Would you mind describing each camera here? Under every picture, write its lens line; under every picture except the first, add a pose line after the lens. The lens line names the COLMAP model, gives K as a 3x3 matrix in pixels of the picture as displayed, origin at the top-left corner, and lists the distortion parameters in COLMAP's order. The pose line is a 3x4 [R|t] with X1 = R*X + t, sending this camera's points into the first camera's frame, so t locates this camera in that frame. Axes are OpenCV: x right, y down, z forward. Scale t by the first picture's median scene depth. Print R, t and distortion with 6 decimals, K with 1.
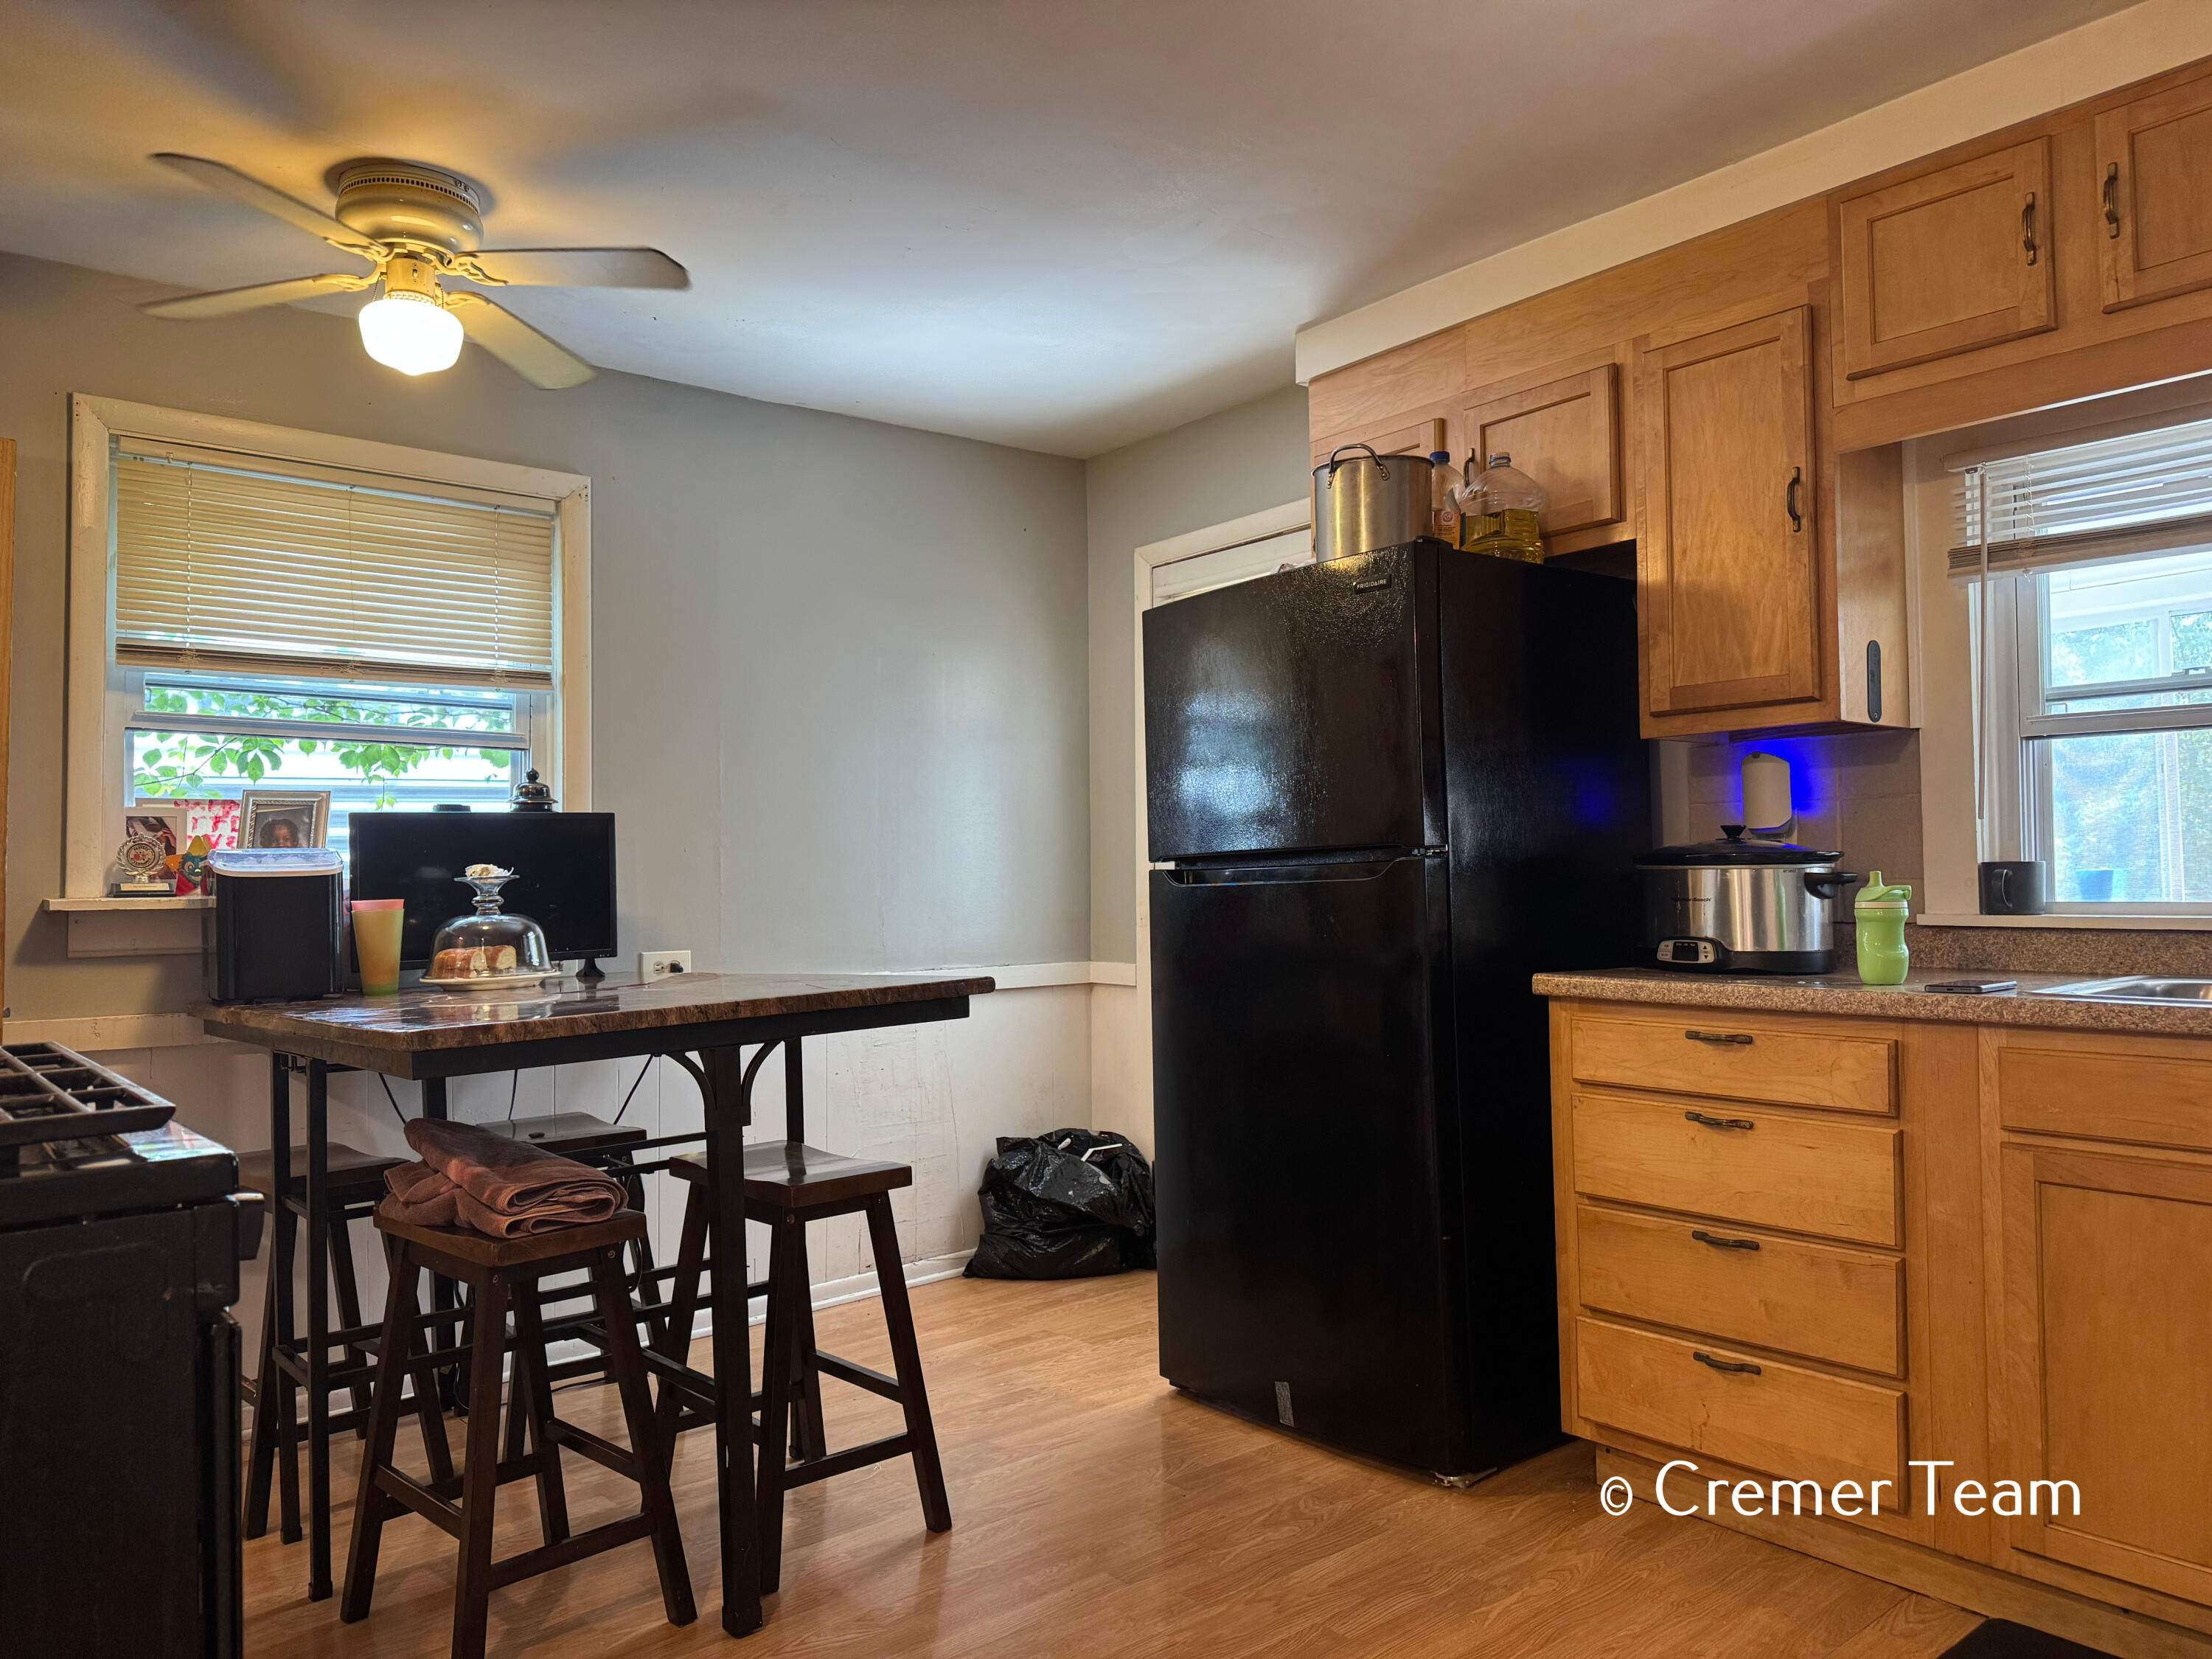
lens RADIAL K [[1520.5, 0, 1109.4], [0, 1520.5, 828.7], [0, 0, 1]] dist [0.034644, -0.049282]
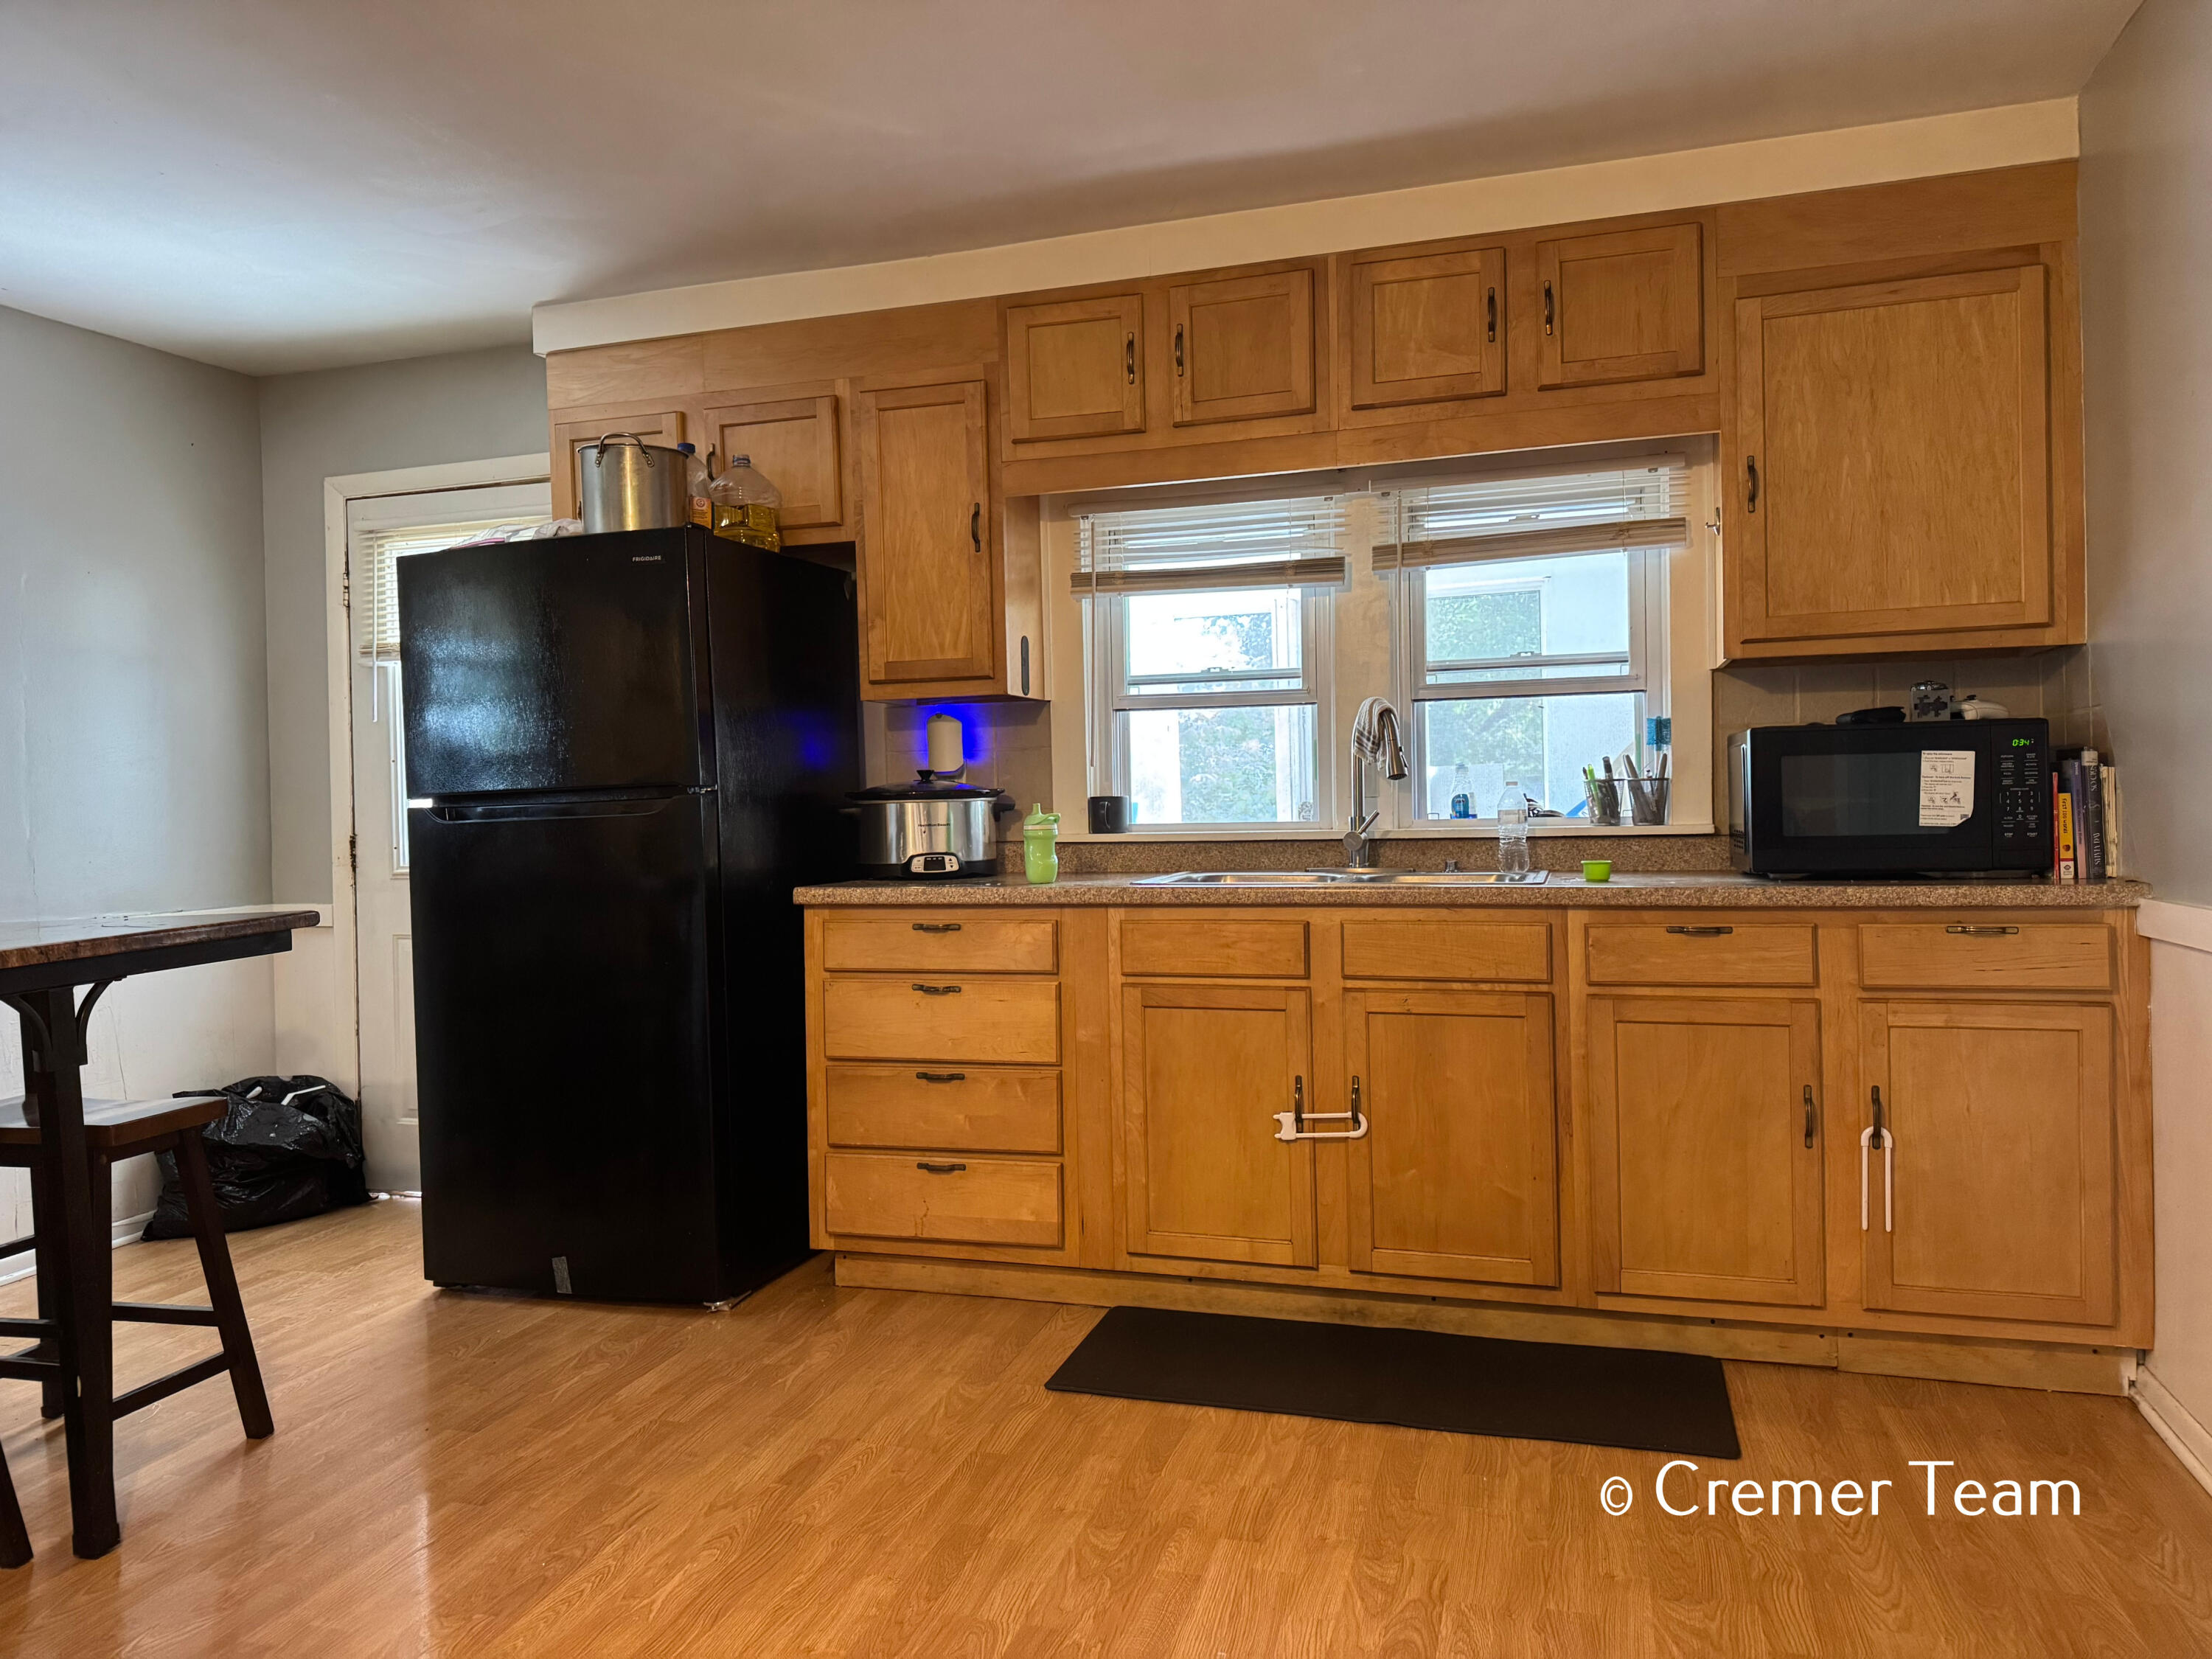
lens RADIAL K [[1520.5, 0, 1104.4], [0, 1520.5, 815.3], [0, 0, 1]] dist [0.034644, -0.049282]
pose [[0.827774, -0.010243, 0.560968, -0.196105], [-0.008291, 0.999501, 0.030486, -0.004118], [-0.561000, -0.029886, 0.827276, -0.162342]]
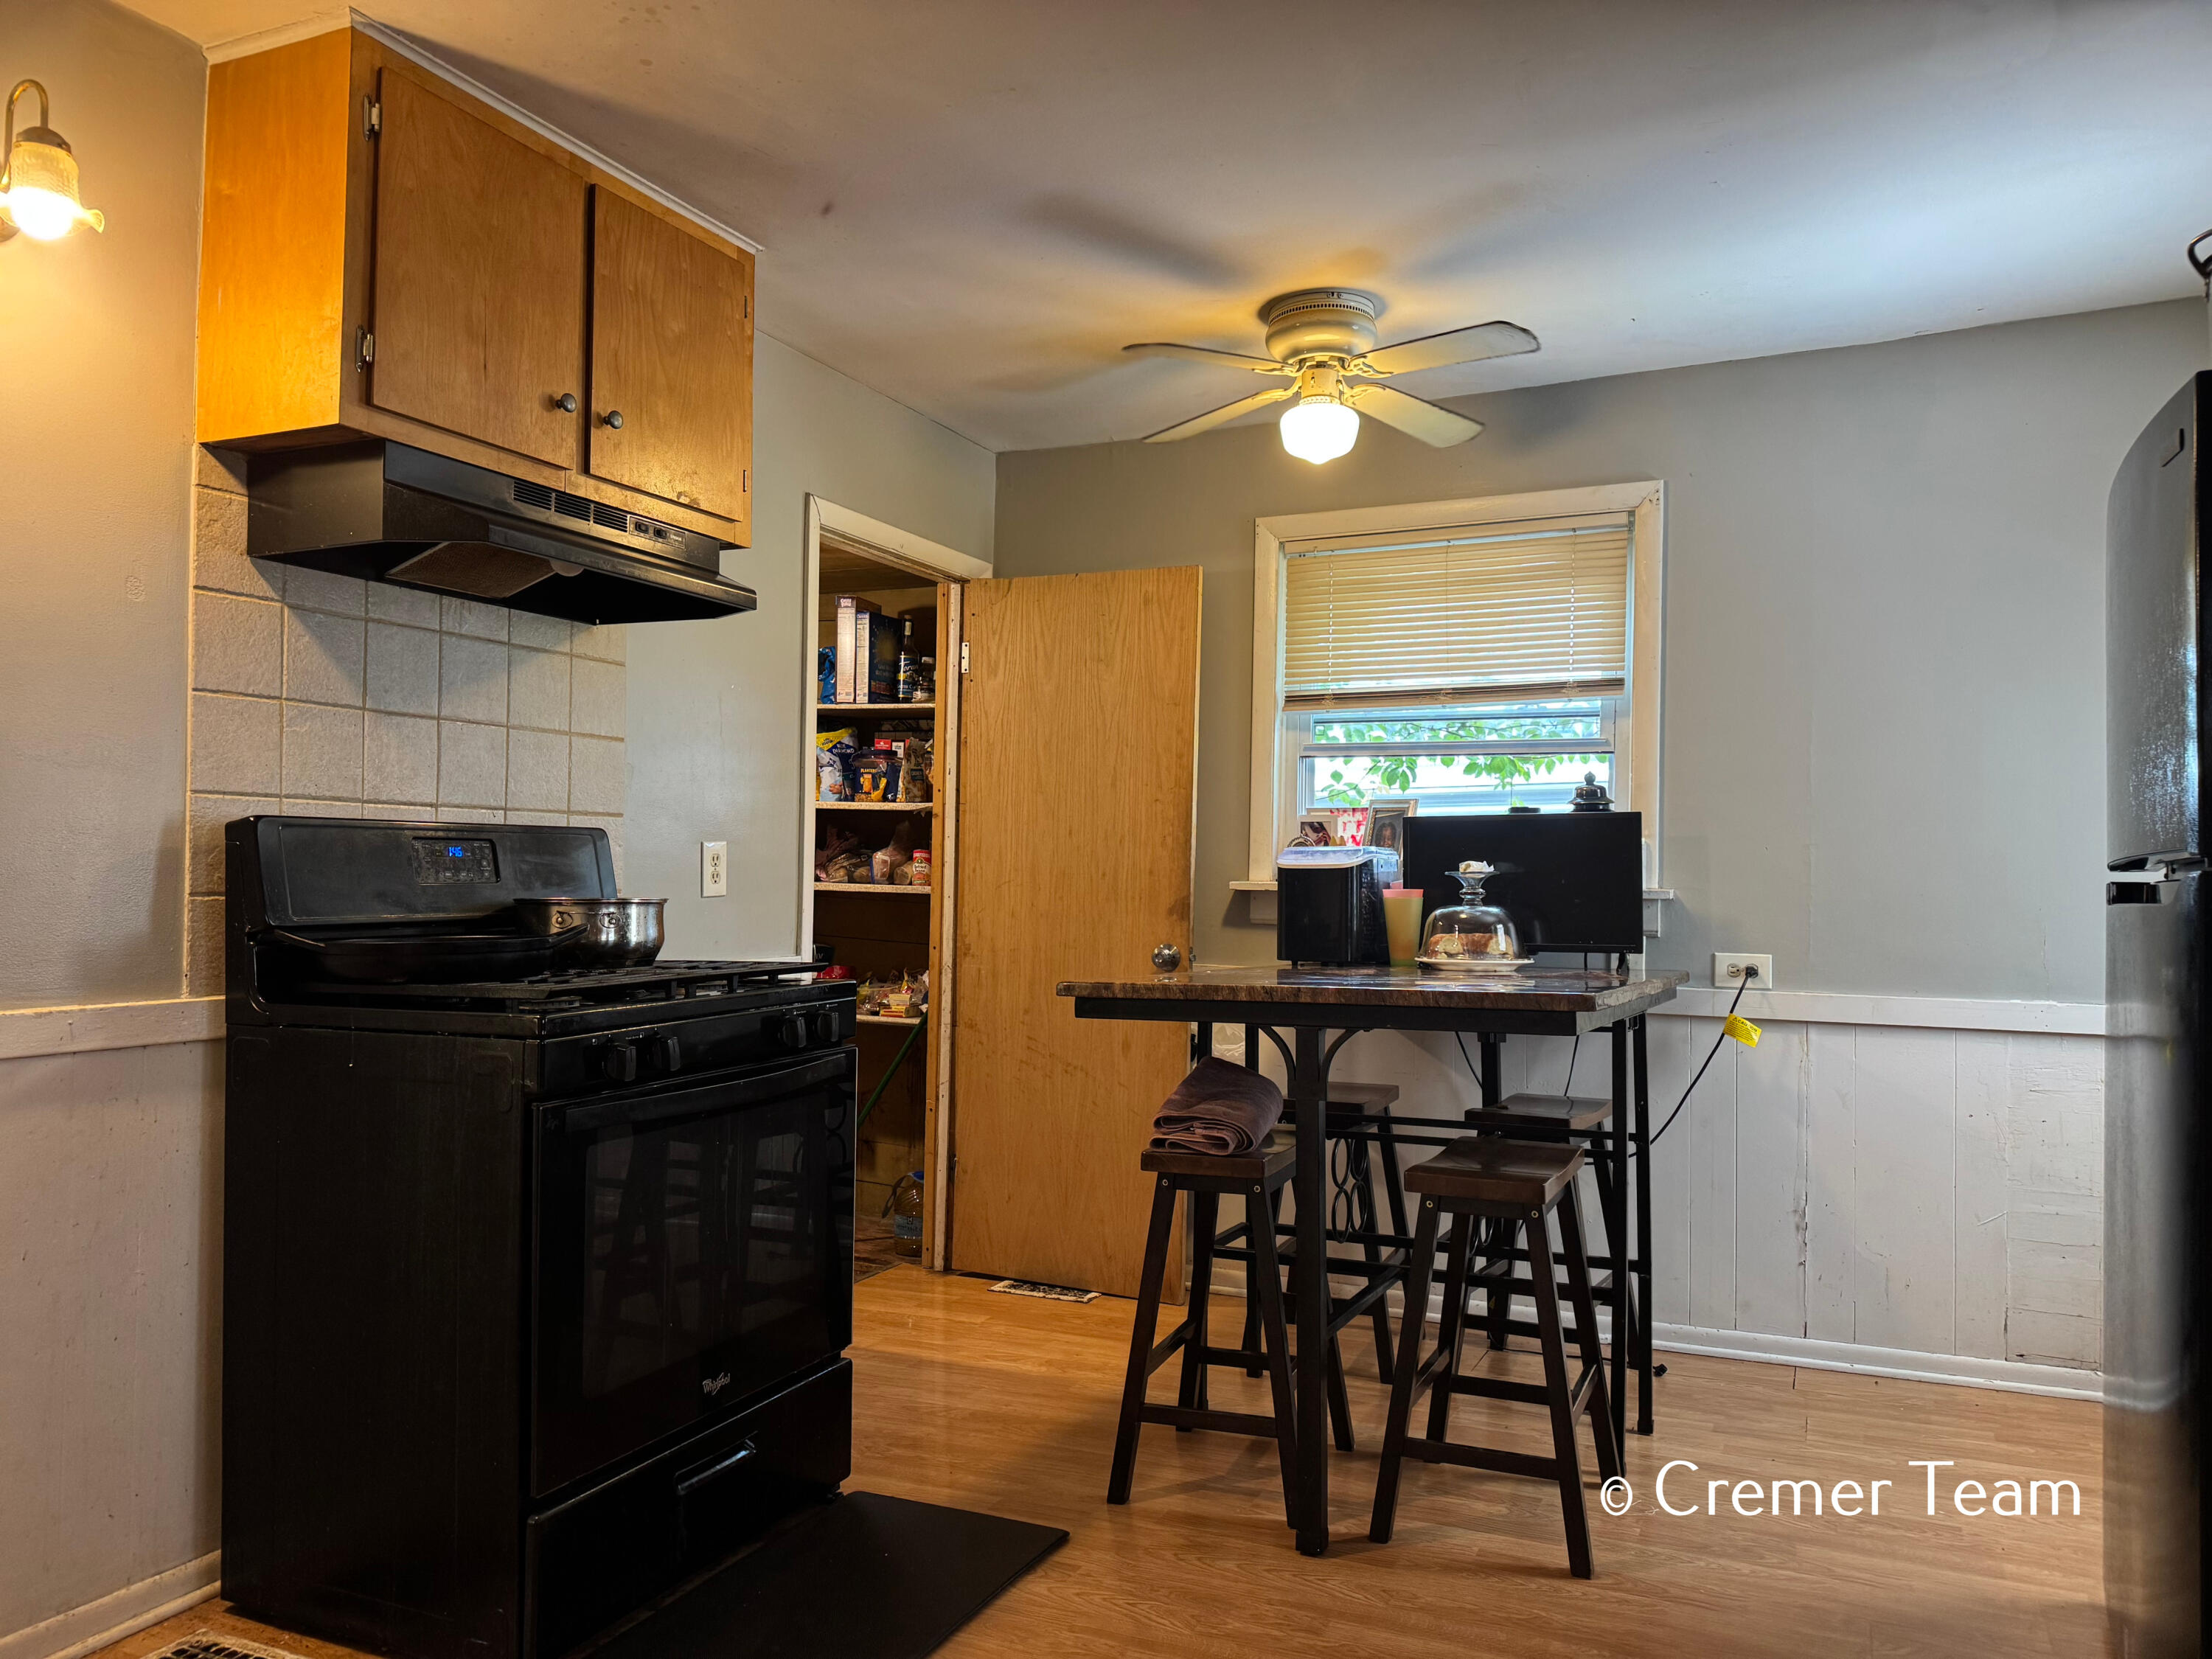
lens RADIAL K [[1520.5, 0, 1125.1], [0, 1520.5, 852.2], [0, 0, 1]] dist [0.034644, -0.049282]
pose [[0.418909, 0.008431, -0.907989, 0.572182], [0.012611, 0.999806, 0.015102, -0.003950], [0.907941, -0.017777, 0.418722, 0.326598]]
